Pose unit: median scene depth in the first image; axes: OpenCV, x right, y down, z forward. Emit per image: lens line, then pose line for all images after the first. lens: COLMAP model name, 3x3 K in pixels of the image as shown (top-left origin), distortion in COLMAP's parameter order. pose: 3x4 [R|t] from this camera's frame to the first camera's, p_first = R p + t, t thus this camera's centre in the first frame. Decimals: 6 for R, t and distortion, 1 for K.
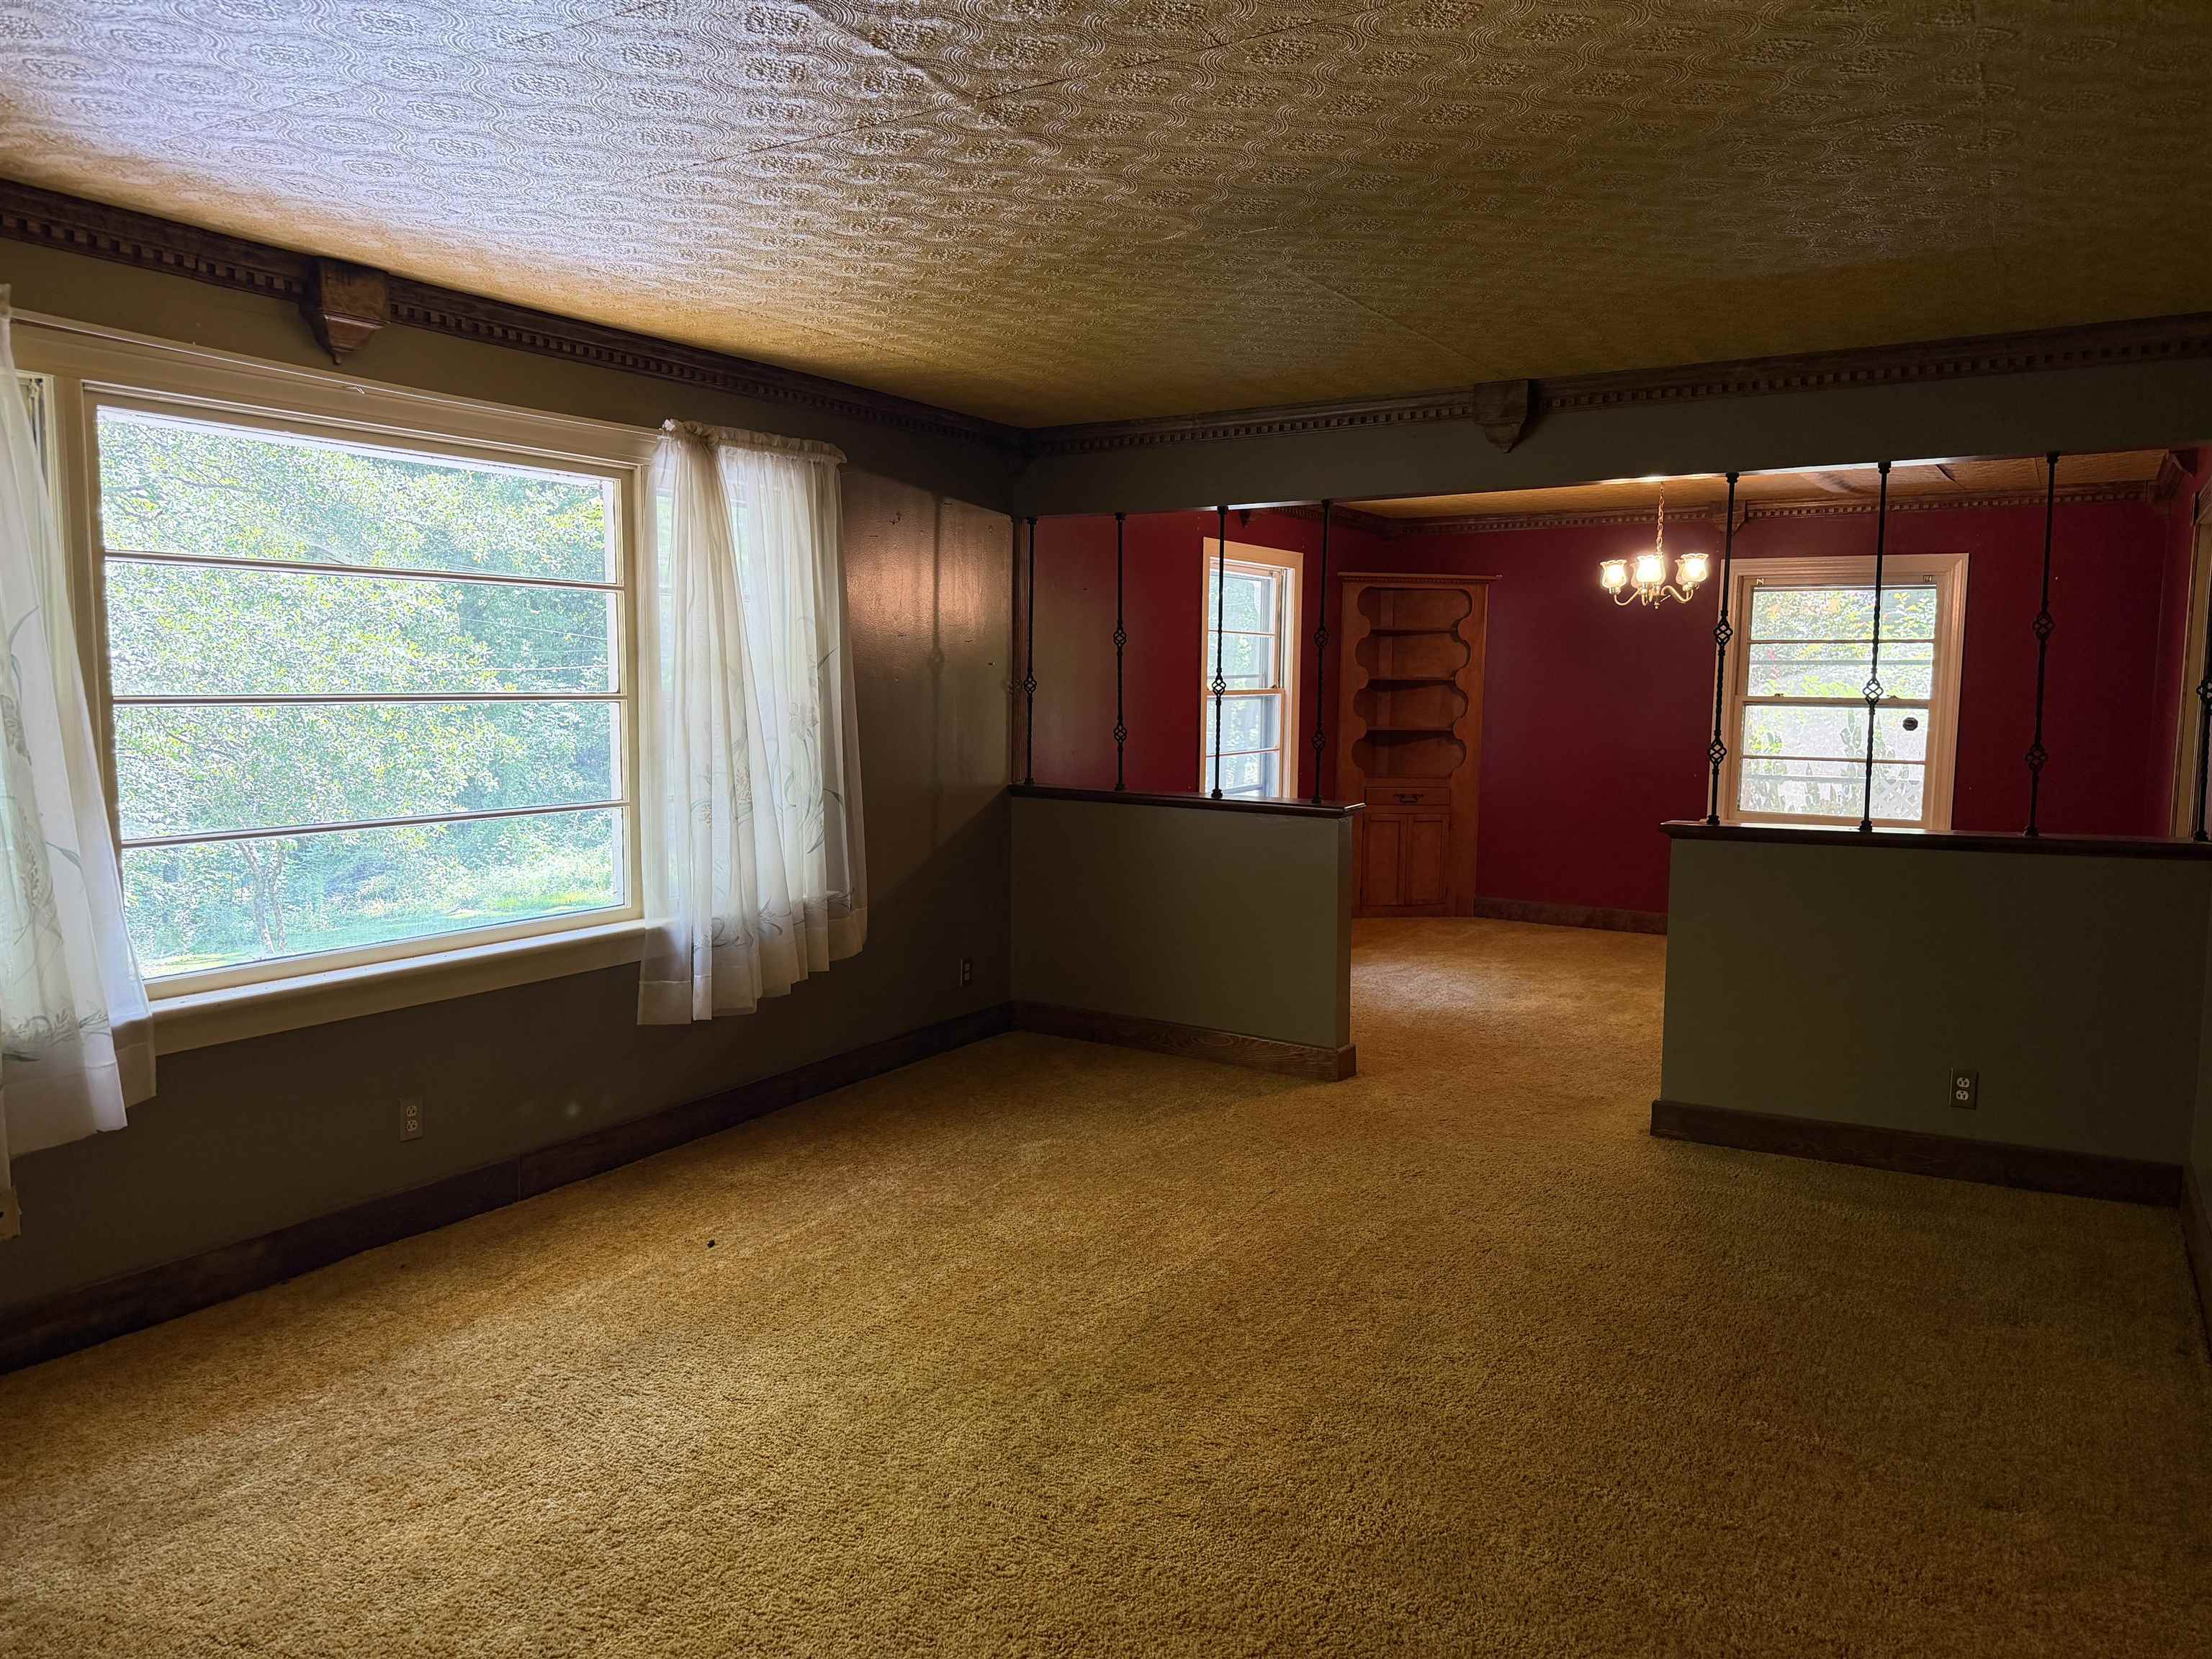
lens RADIAL K [[1563.5, 0, 1098.8], [0, 1563.5, 837.2], [0, 0, 1]] dist [0.070312, -0.023945]
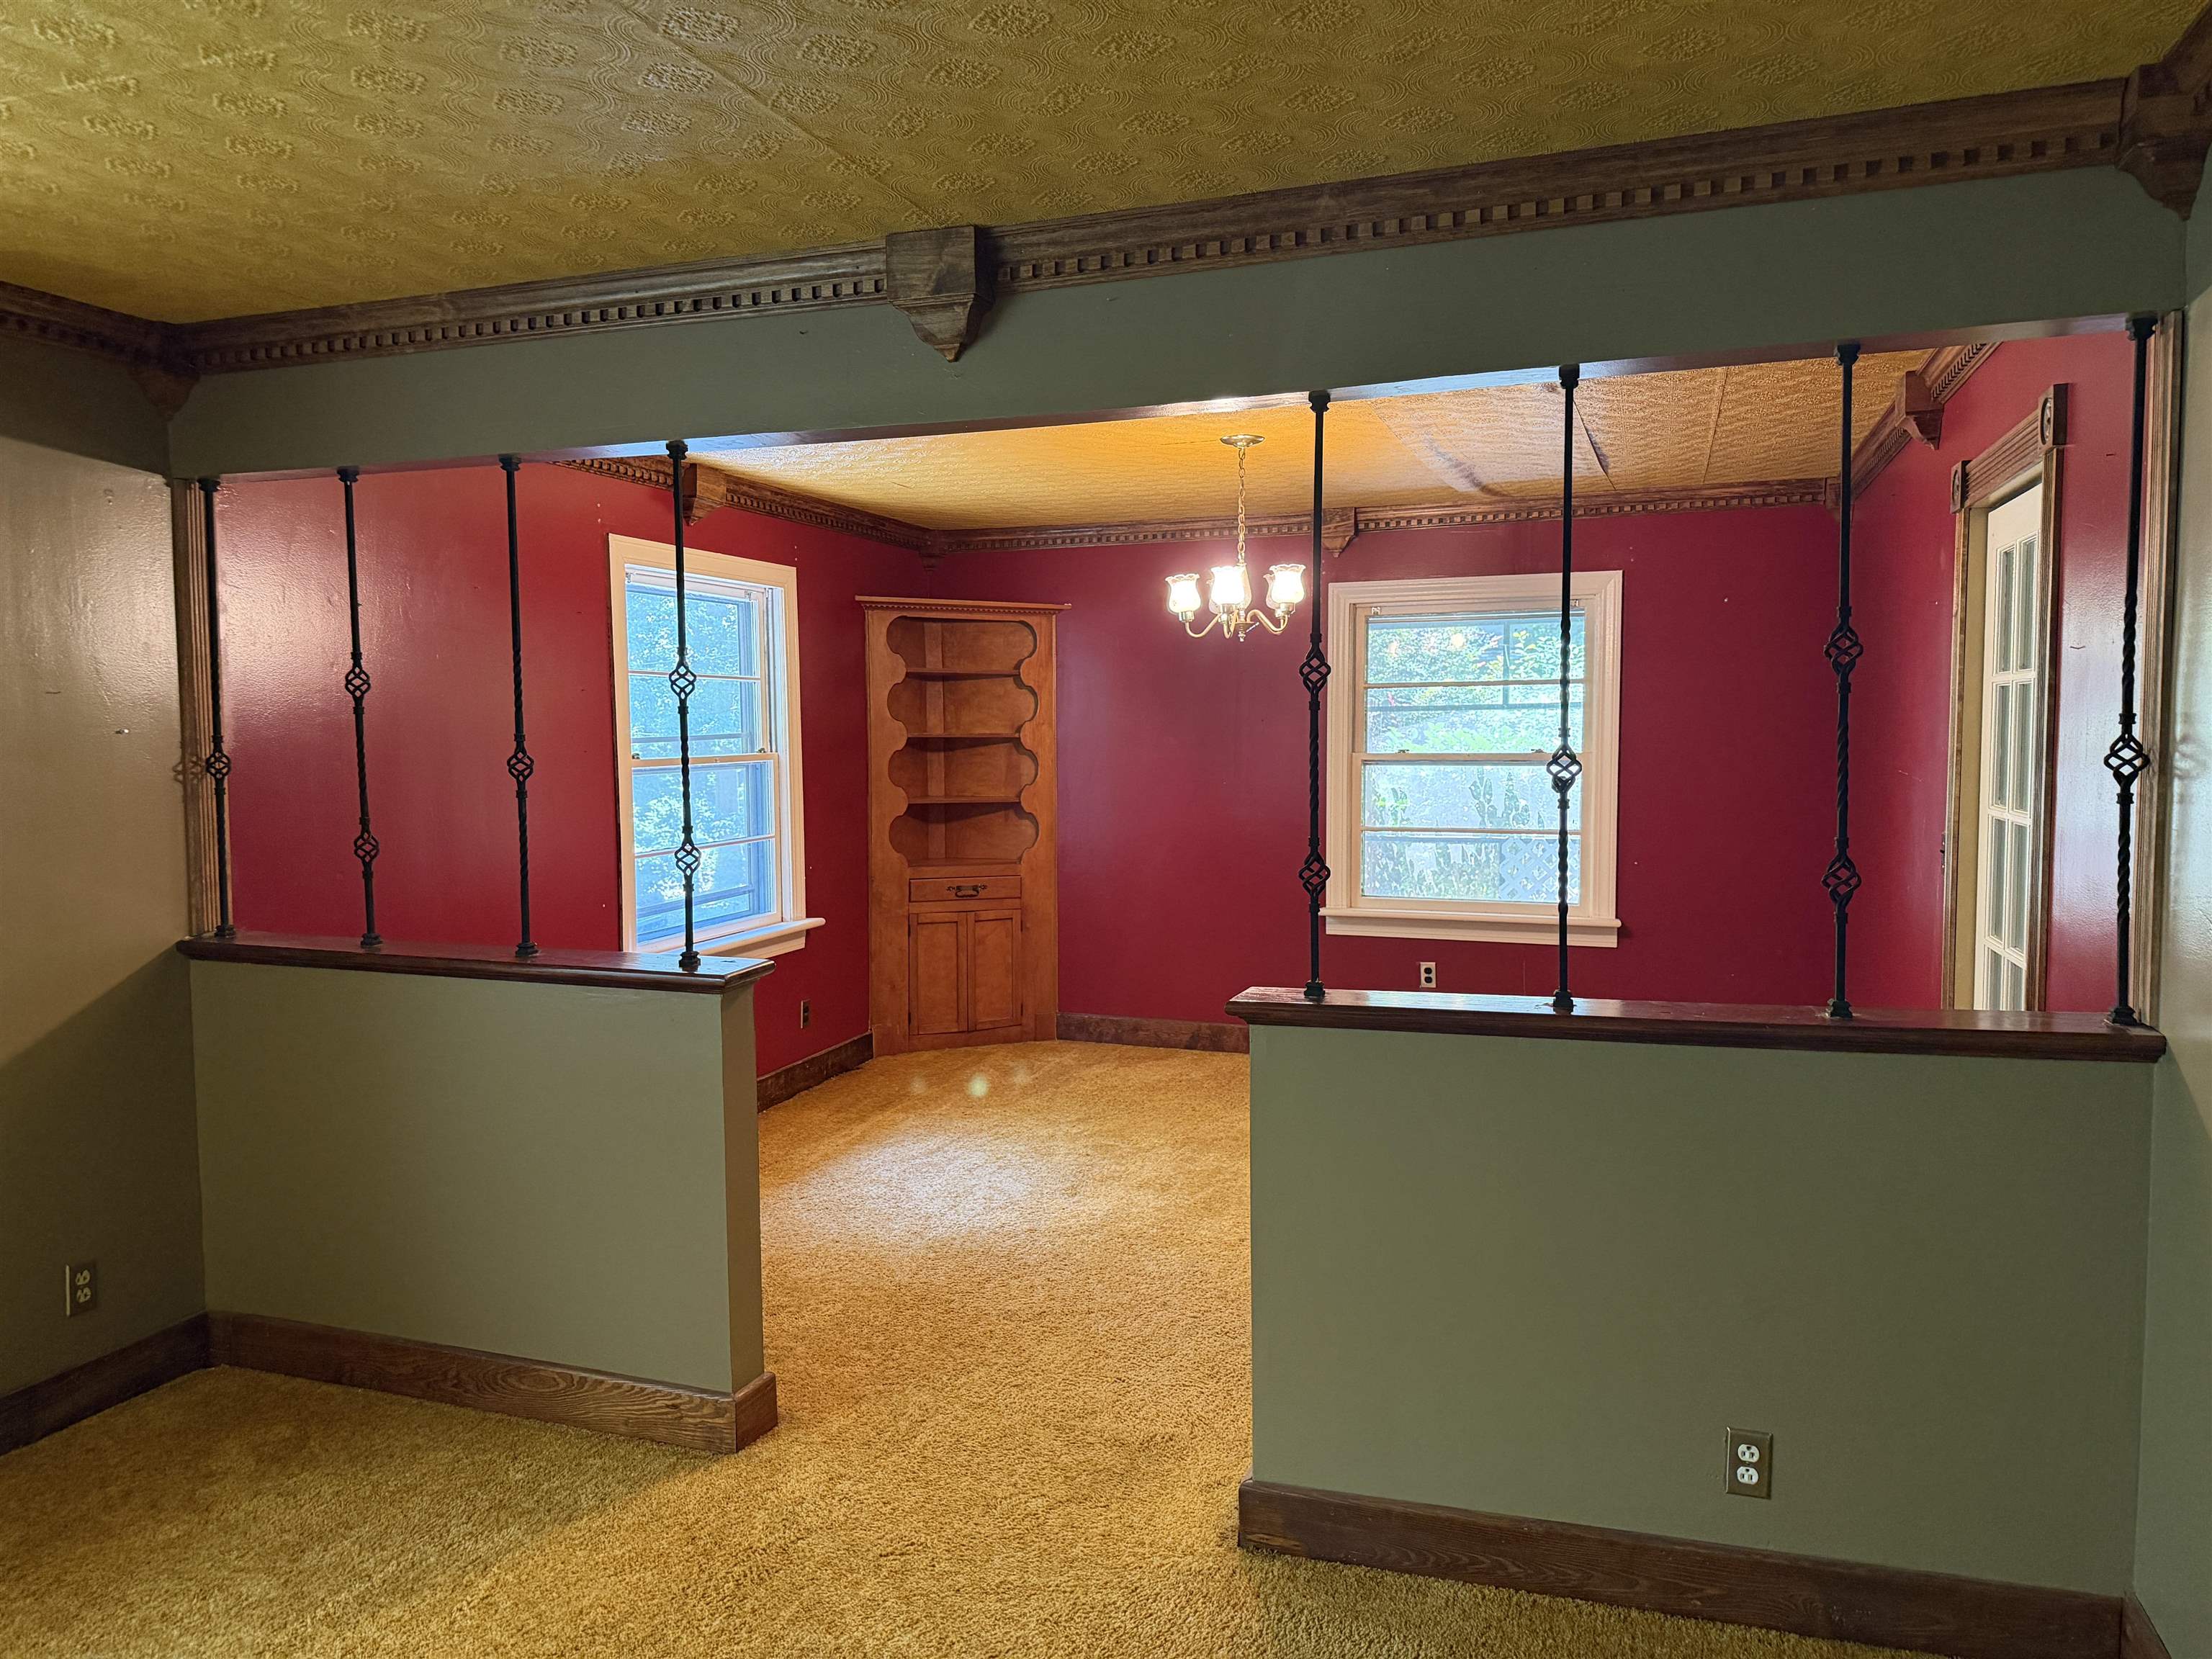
lens RADIAL K [[1563.5, 0, 1114.2], [0, 1563.5, 846.3], [0, 0, 1]] dist [0.070312, -0.023945]
pose [[0.974561, -0.032272, 0.221786, 0.132145], [0.037210, 0.999143, -0.018121, -0.040602], [-0.221011, 0.025912, 0.974927, 0.314752]]
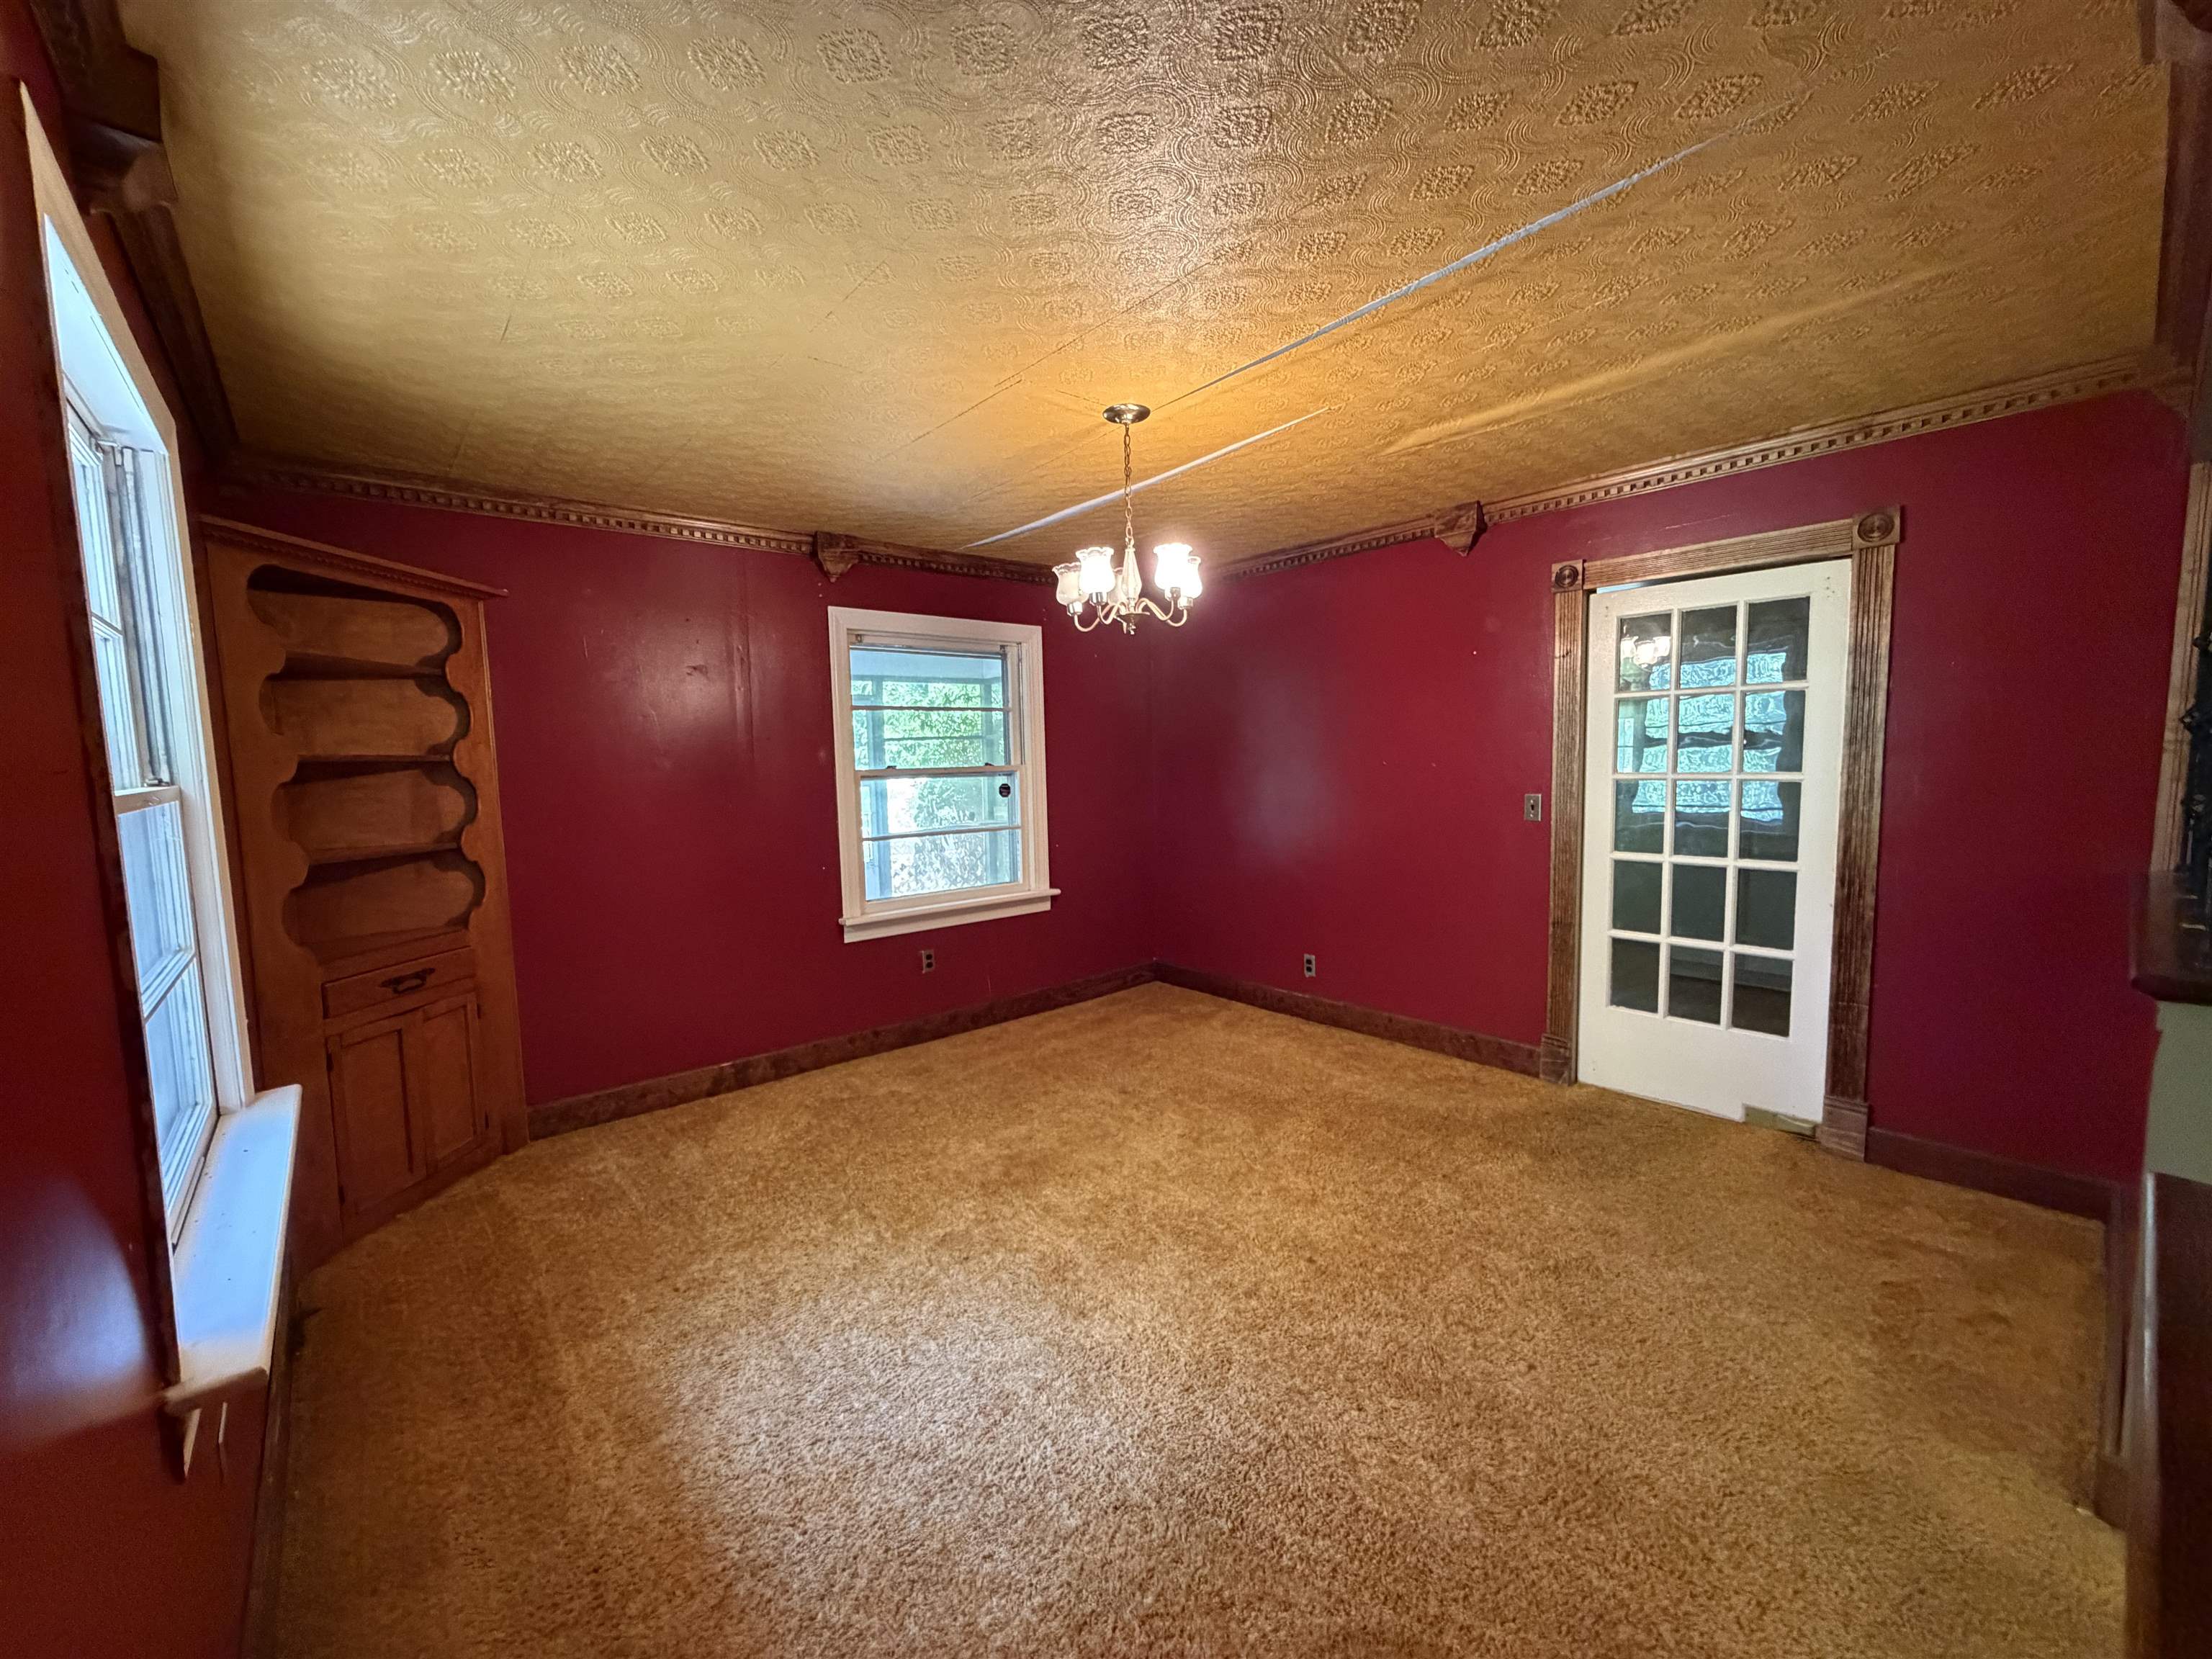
lens RADIAL K [[884.3, 0, 1108.1], [0, 884.3, 829.0], [0, 0, 1]] dist [0.000534, -0.000039]
pose [[0.295252, -0.097753, 0.950405, -0.016943], [0.125997, 0.990048, 0.062688, -0.087437], [-0.947075, 0.101240, 0.304631, 0.904718]]
